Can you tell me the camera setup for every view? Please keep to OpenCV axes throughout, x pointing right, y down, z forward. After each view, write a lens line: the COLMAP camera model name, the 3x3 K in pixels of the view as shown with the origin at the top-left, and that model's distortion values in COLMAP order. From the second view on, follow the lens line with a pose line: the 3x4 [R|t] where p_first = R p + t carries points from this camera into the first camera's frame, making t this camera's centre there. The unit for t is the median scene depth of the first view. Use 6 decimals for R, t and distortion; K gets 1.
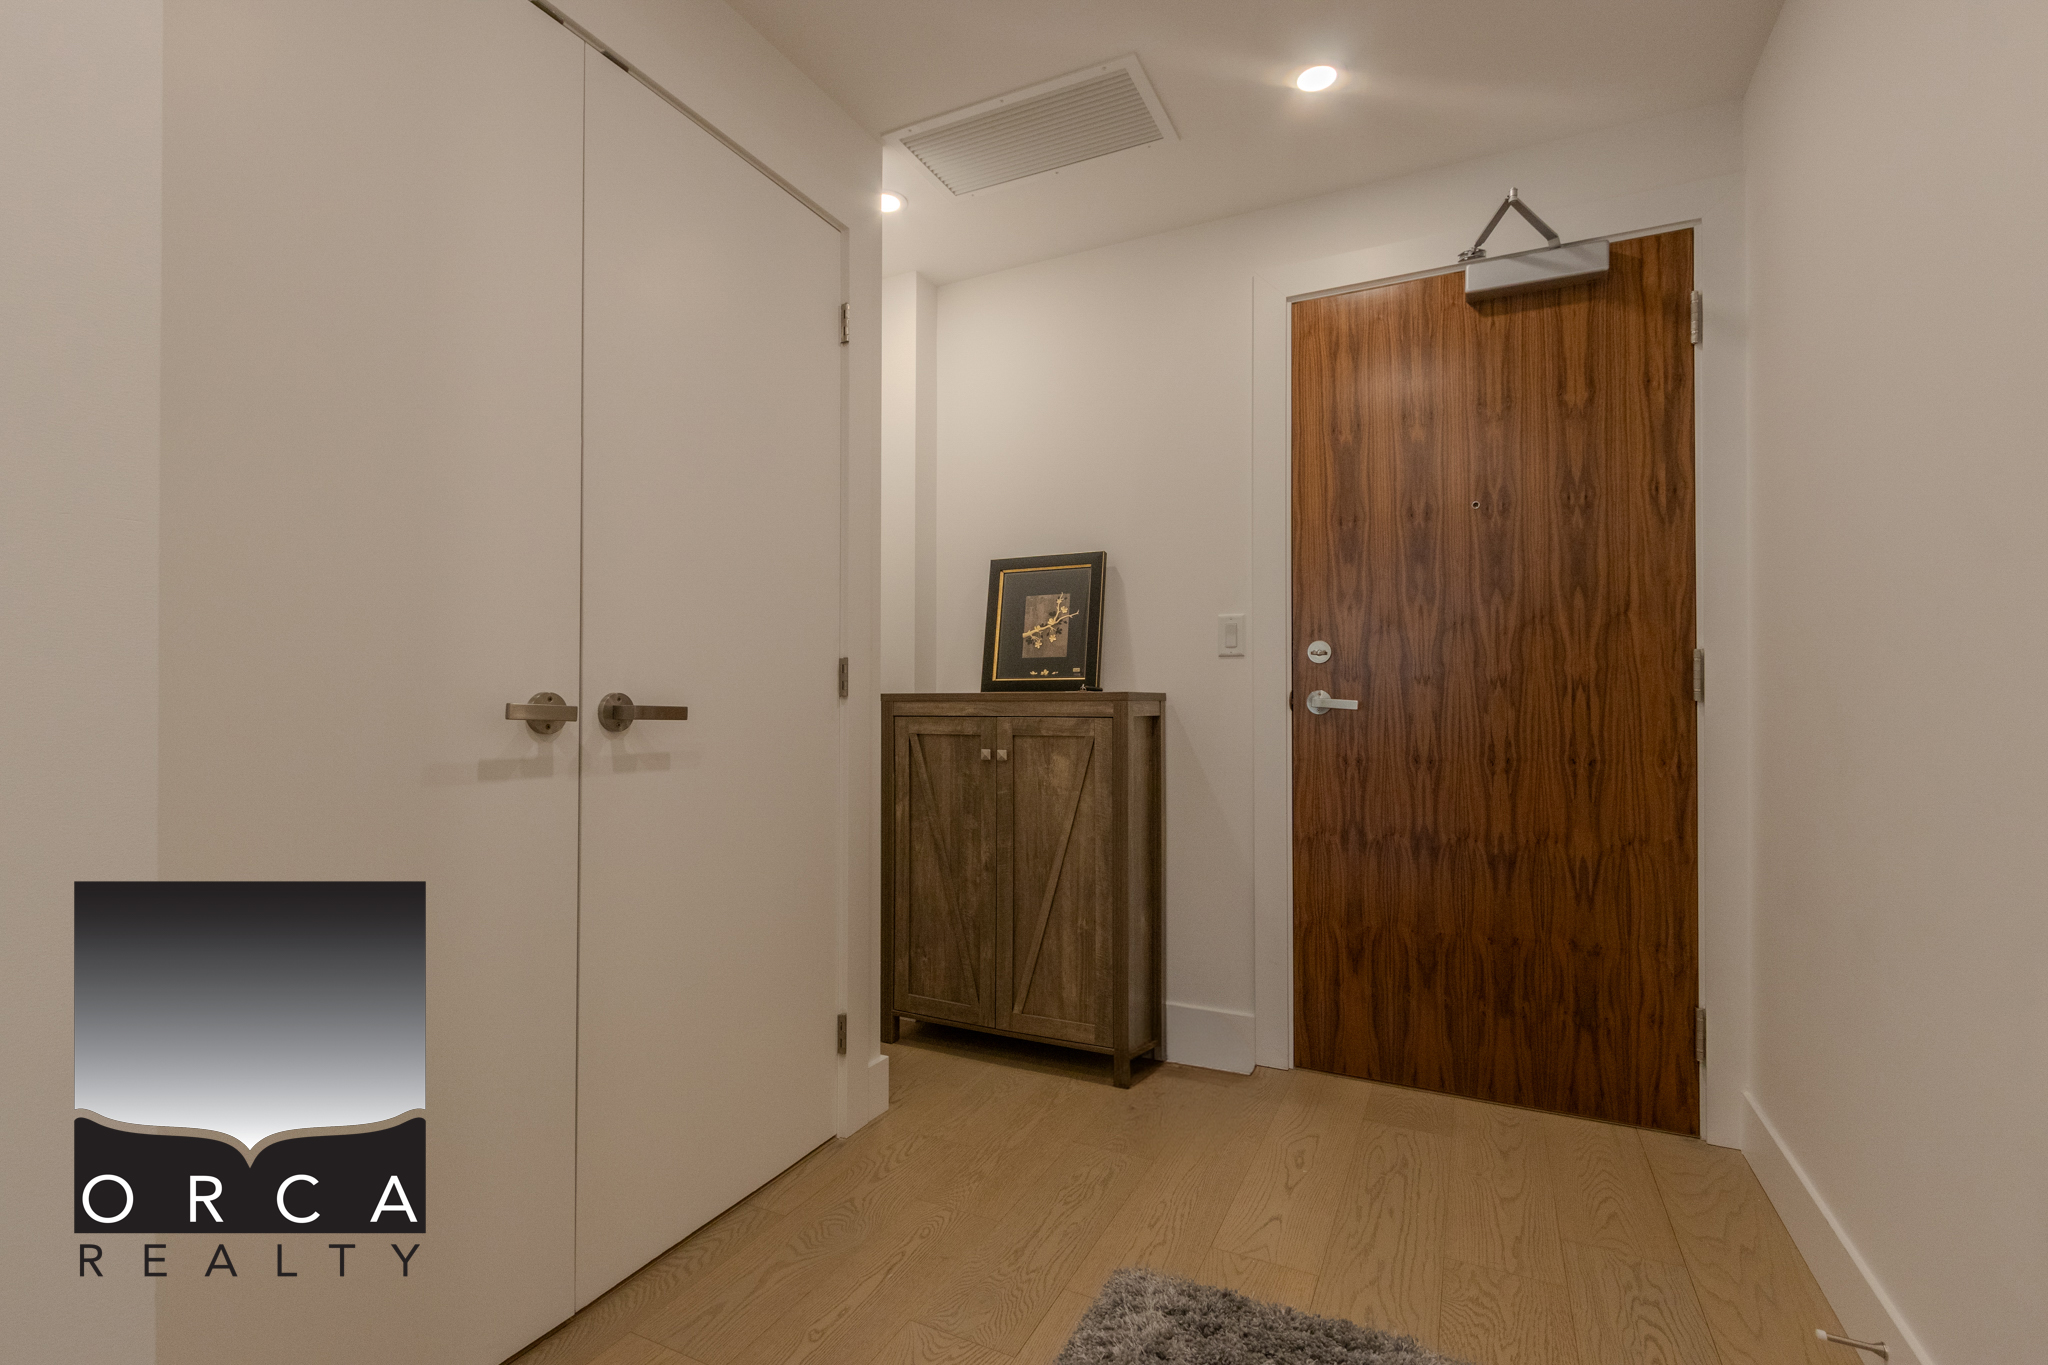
lens RADIAL K [[930.2, 0, 992.0], [0, 930.2, 690.1], [0, 0, 1]] dist [0.006477, -0.002723]
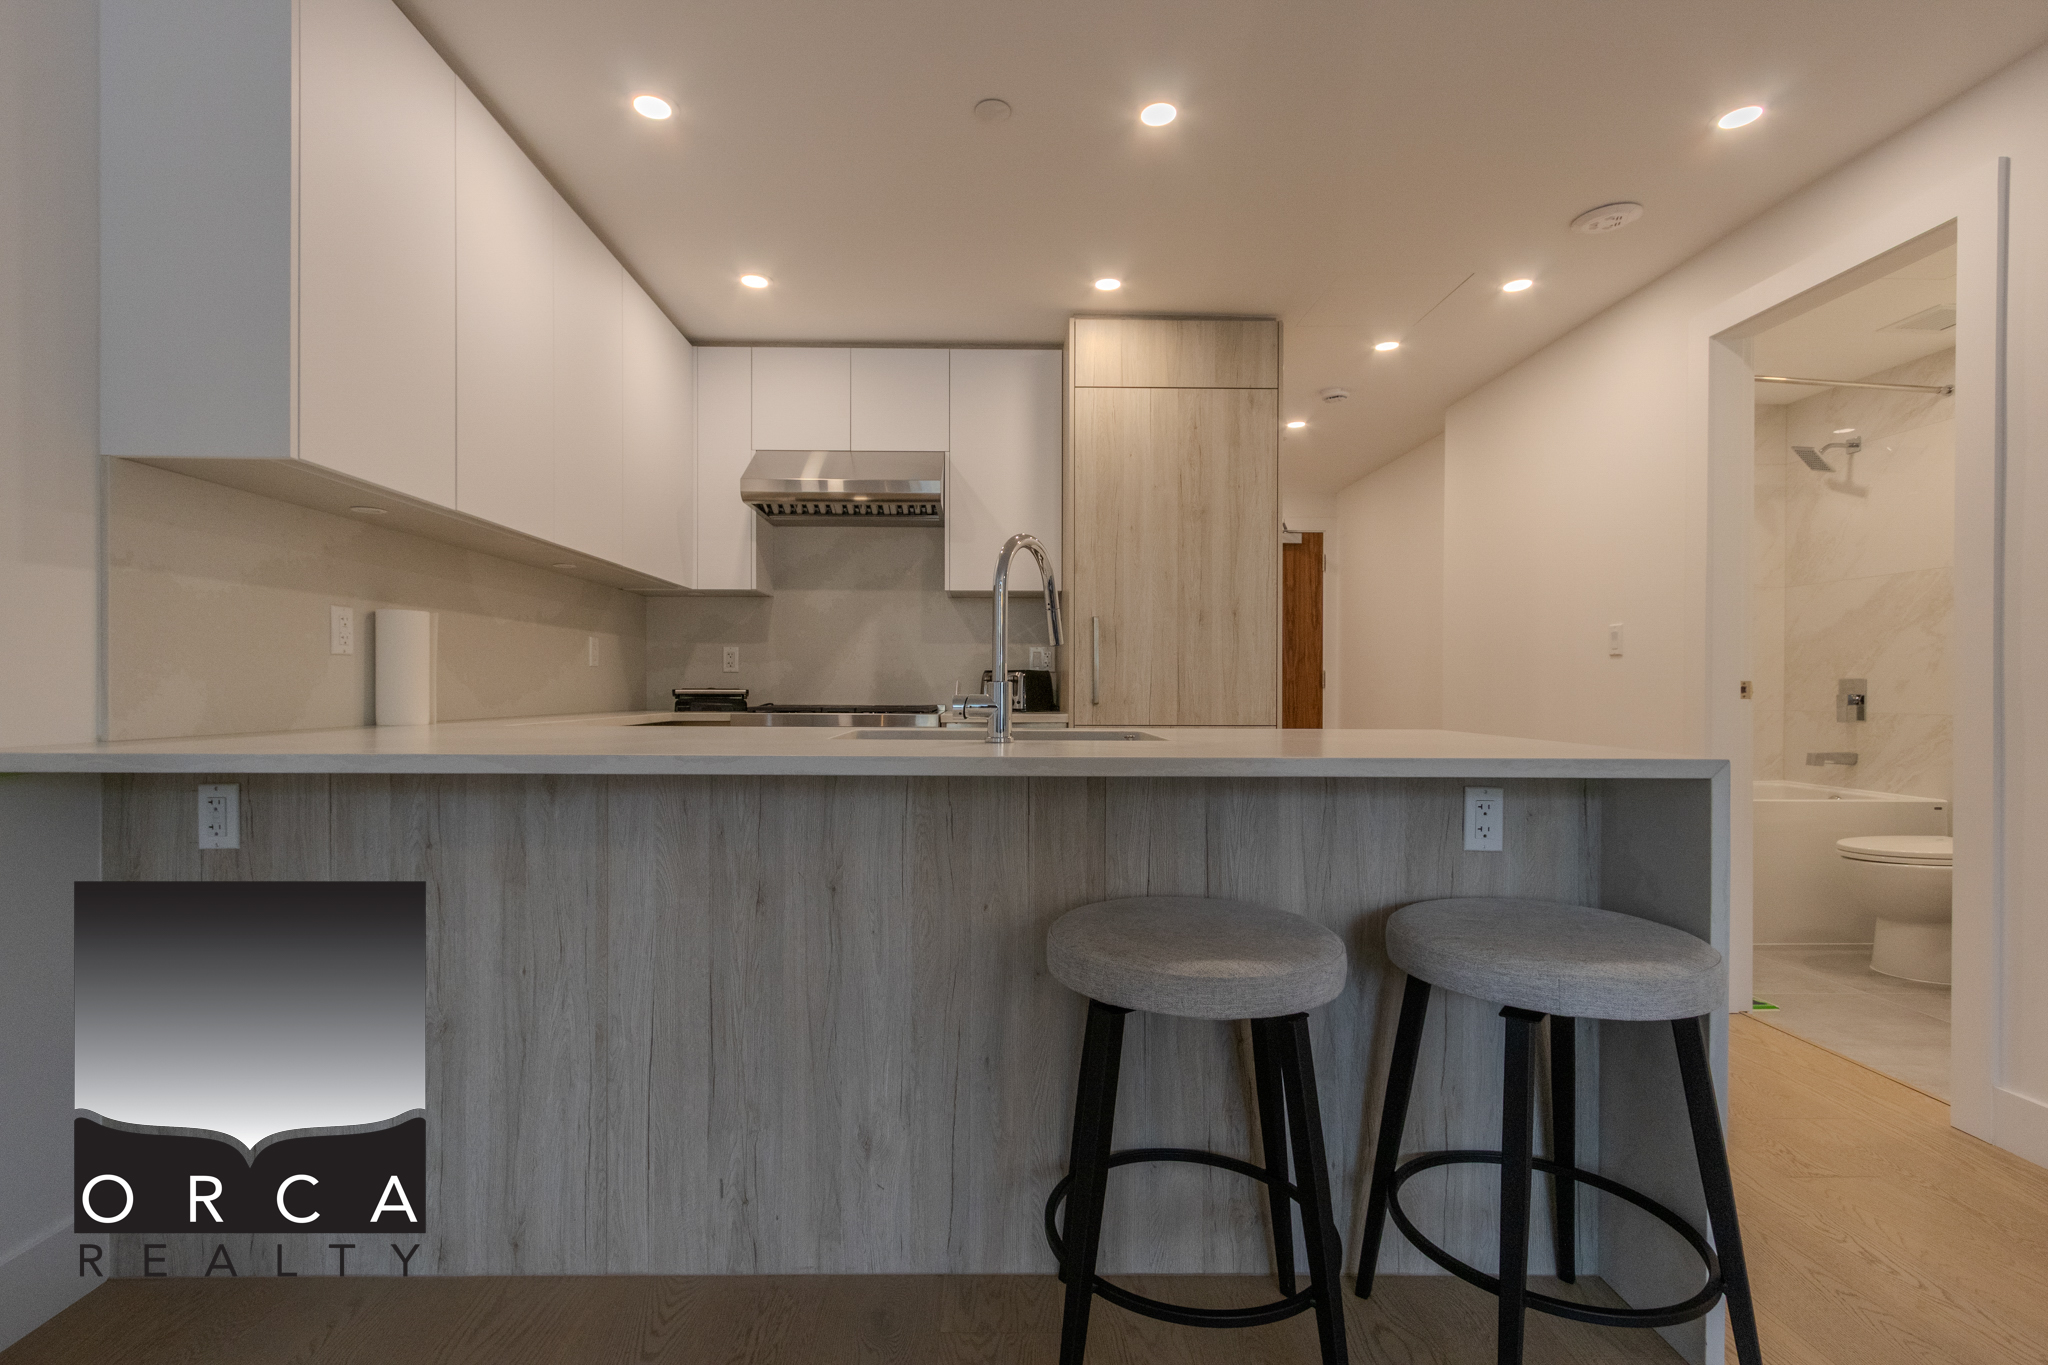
lens RADIAL K [[930.2, 0, 1005.4], [0, 930.2, 694.0], [0, 0, 1]] dist [0.006477, -0.002723]
pose [[0.895894, 0.000784, 0.444268, -1.459009], [-0.005639, 0.999938, 0.009607, 0.008845], [-0.444233, -0.011112, 0.895842, -1.210700]]
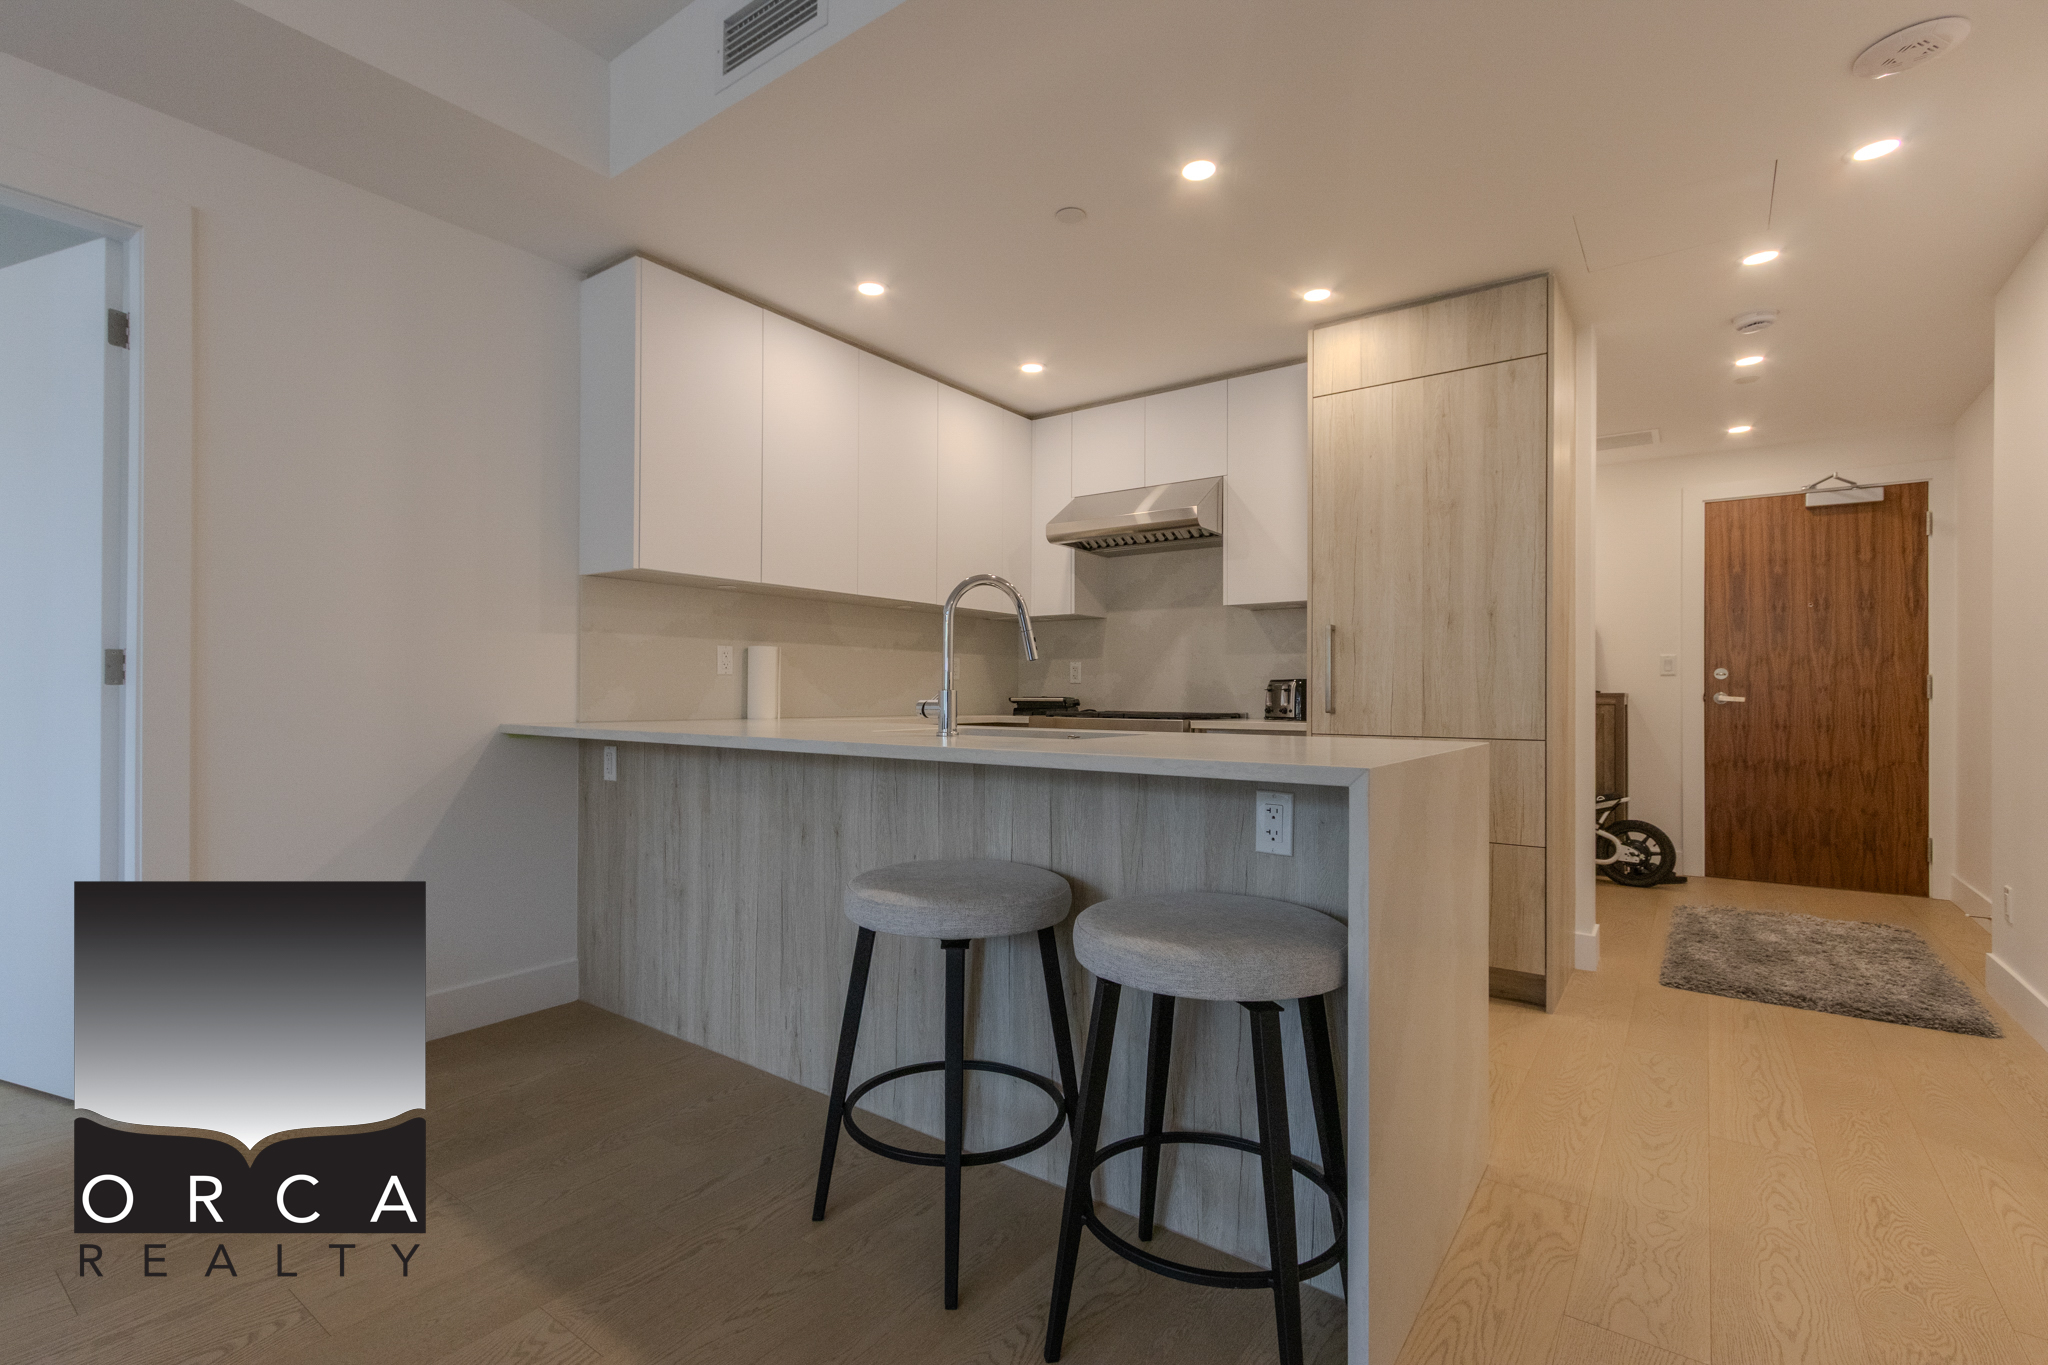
lens RADIAL K [[930.2, 0, 1004.3], [0, 930.2, 691.7], [0, 0, 1]] dist [0.006477, -0.002723]
pose [[0.980349, 0.005029, -0.197205, -0.887143], [-0.005156, 0.999987, -0.000129, 0.007807], [0.197202, 0.001143, 0.980362, -1.488569]]
